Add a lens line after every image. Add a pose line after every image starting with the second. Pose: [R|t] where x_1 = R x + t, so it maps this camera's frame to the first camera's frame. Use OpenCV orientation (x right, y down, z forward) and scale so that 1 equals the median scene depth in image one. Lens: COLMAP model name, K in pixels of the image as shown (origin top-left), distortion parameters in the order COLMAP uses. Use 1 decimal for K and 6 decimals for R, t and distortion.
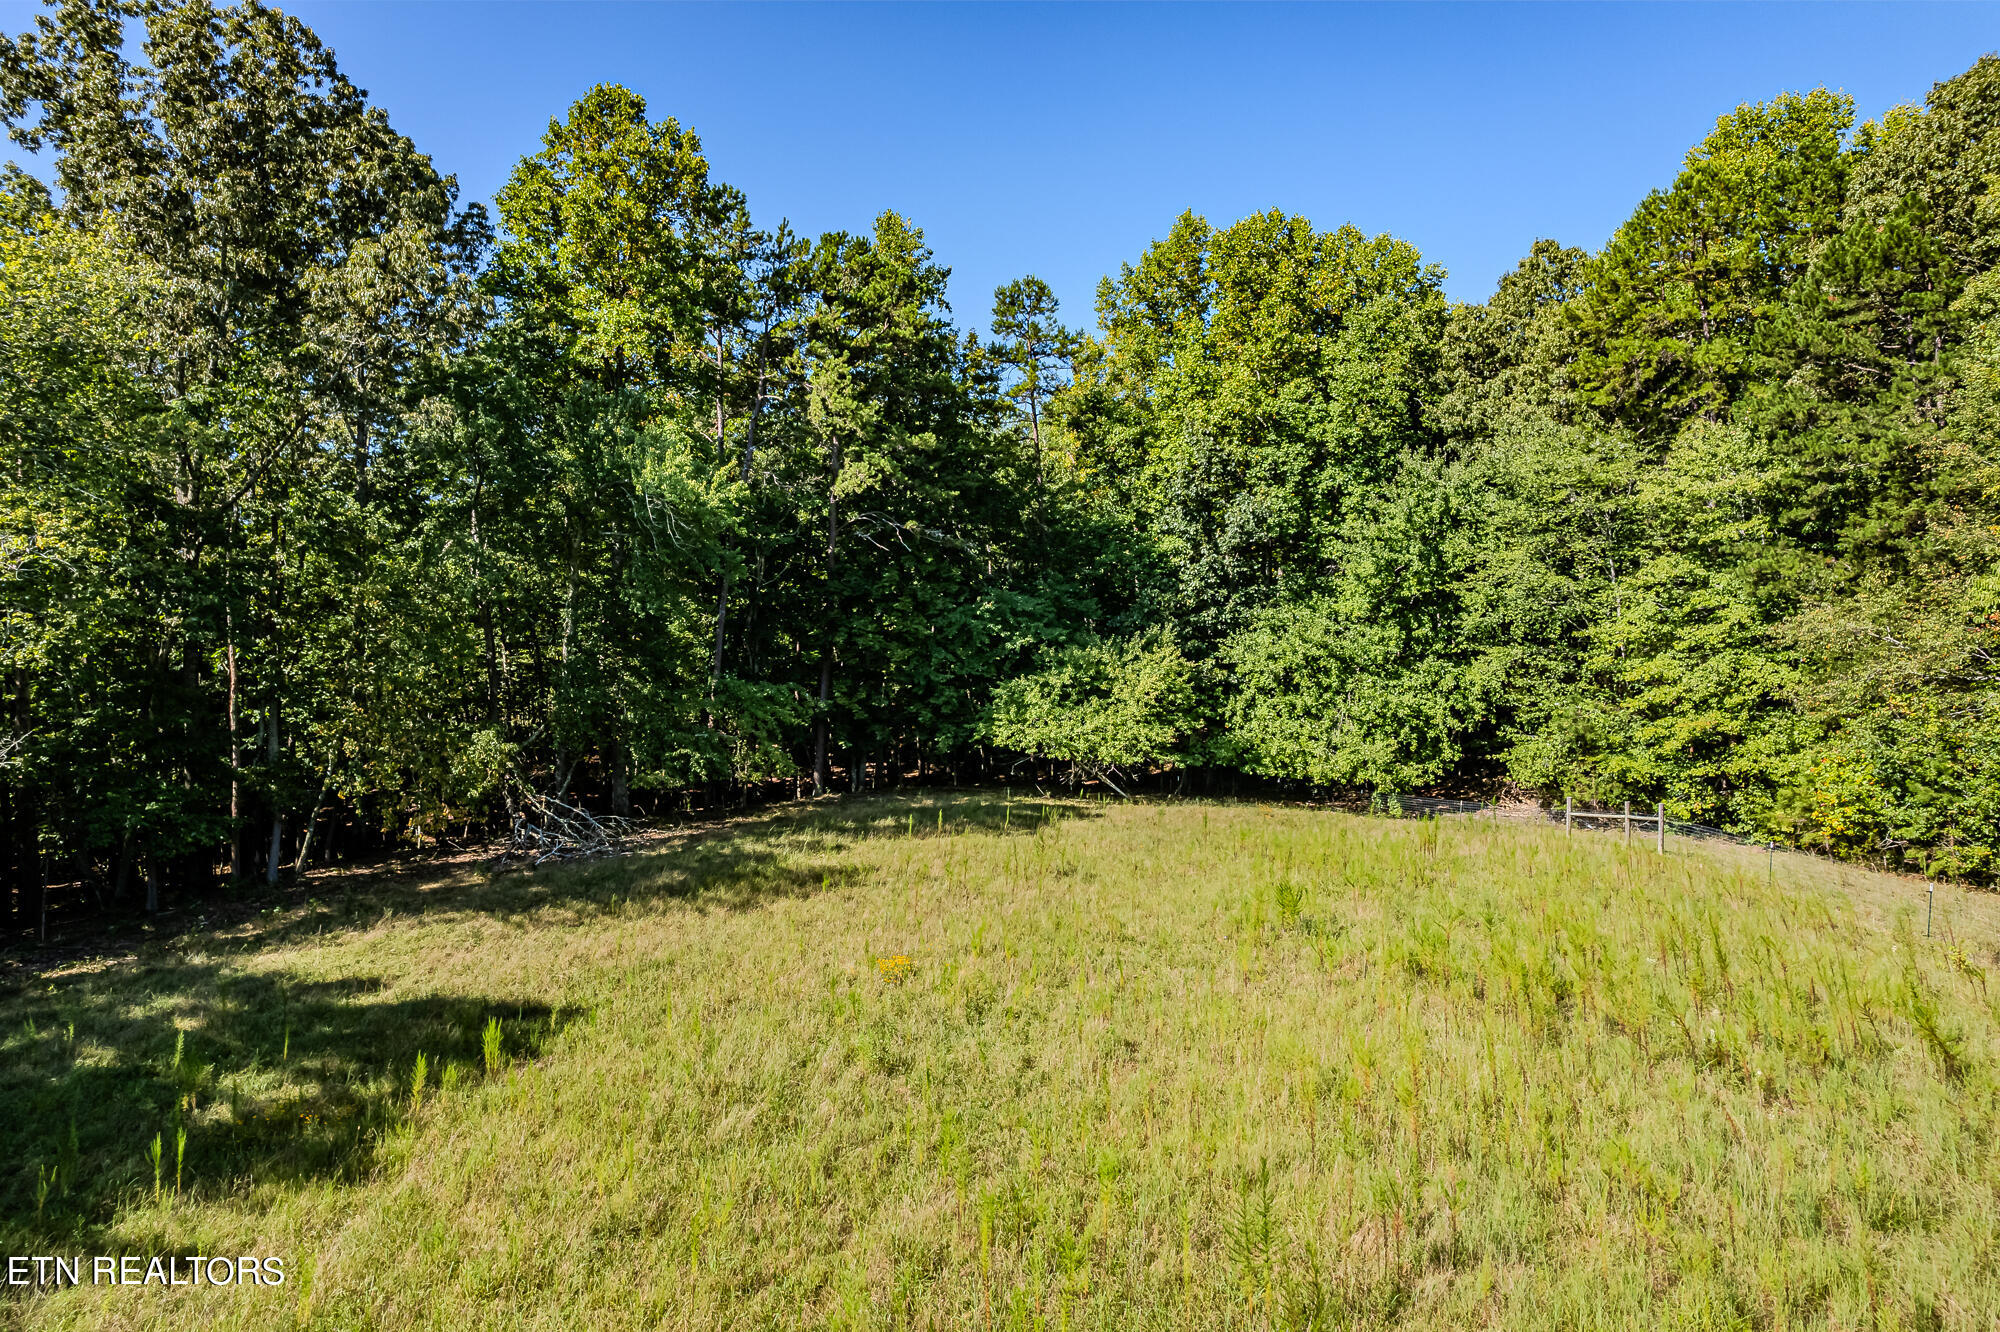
lens RADIAL K [[1286.6, 0, 998.6], [0, 1286.6, 666.6], [0, 0, 1]] dist [-0.062511, 0.048578]
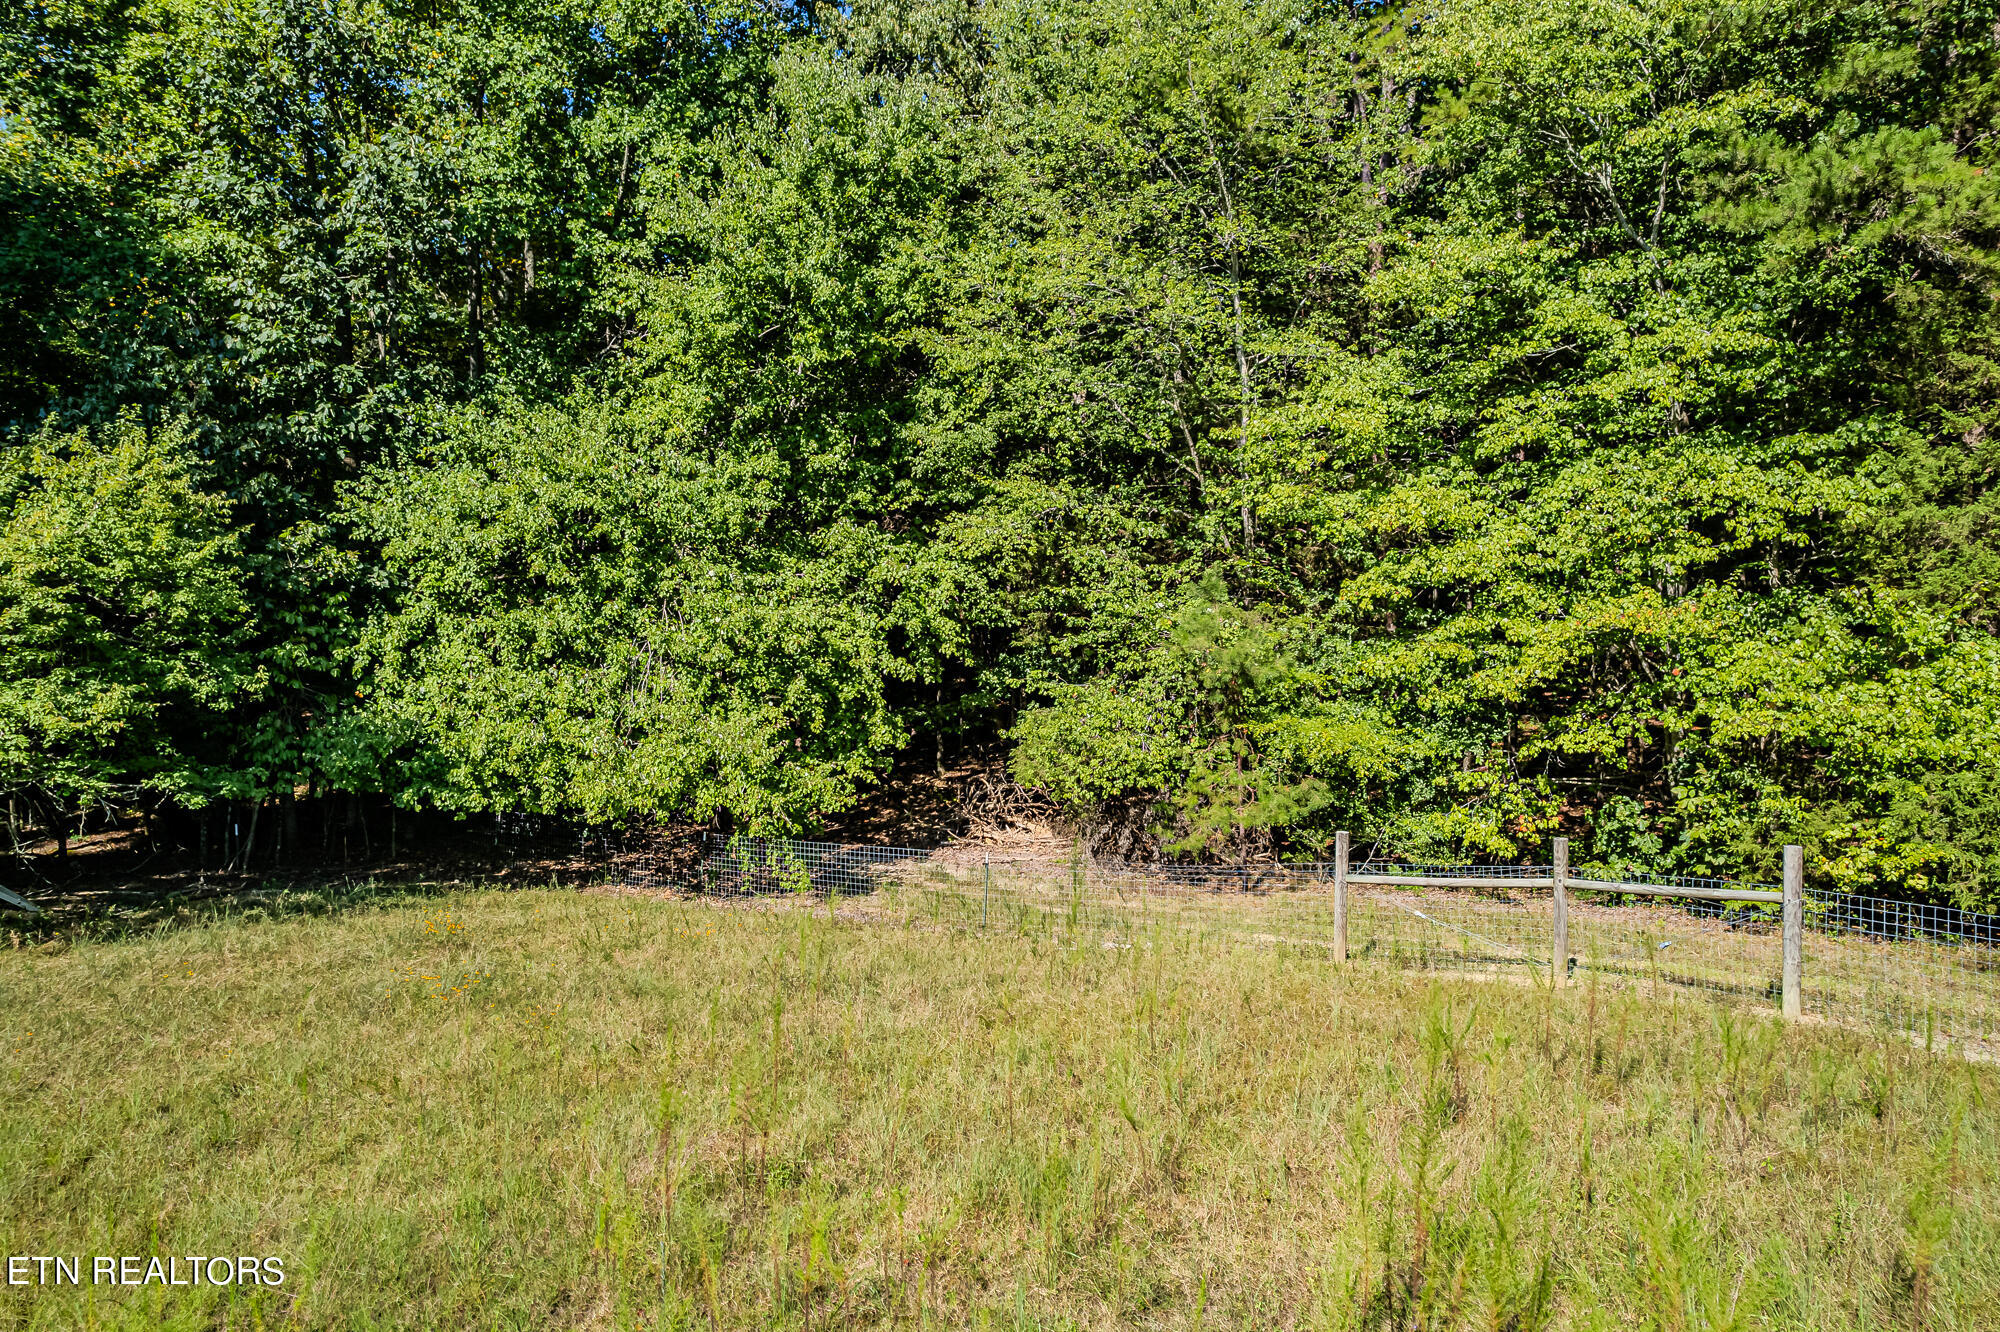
lens RADIAL K [[1286.6, 0, 995.2], [0, 1286.6, 670.7], [0, 0, 1]] dist [-0.062511, 0.048578]
pose [[0.841229, -0.018915, 0.540348, 0.137169], [0.015874, 0.999821, 0.010287, 0.040804], [-0.540446, -0.000077, 0.841379, 0.588431]]
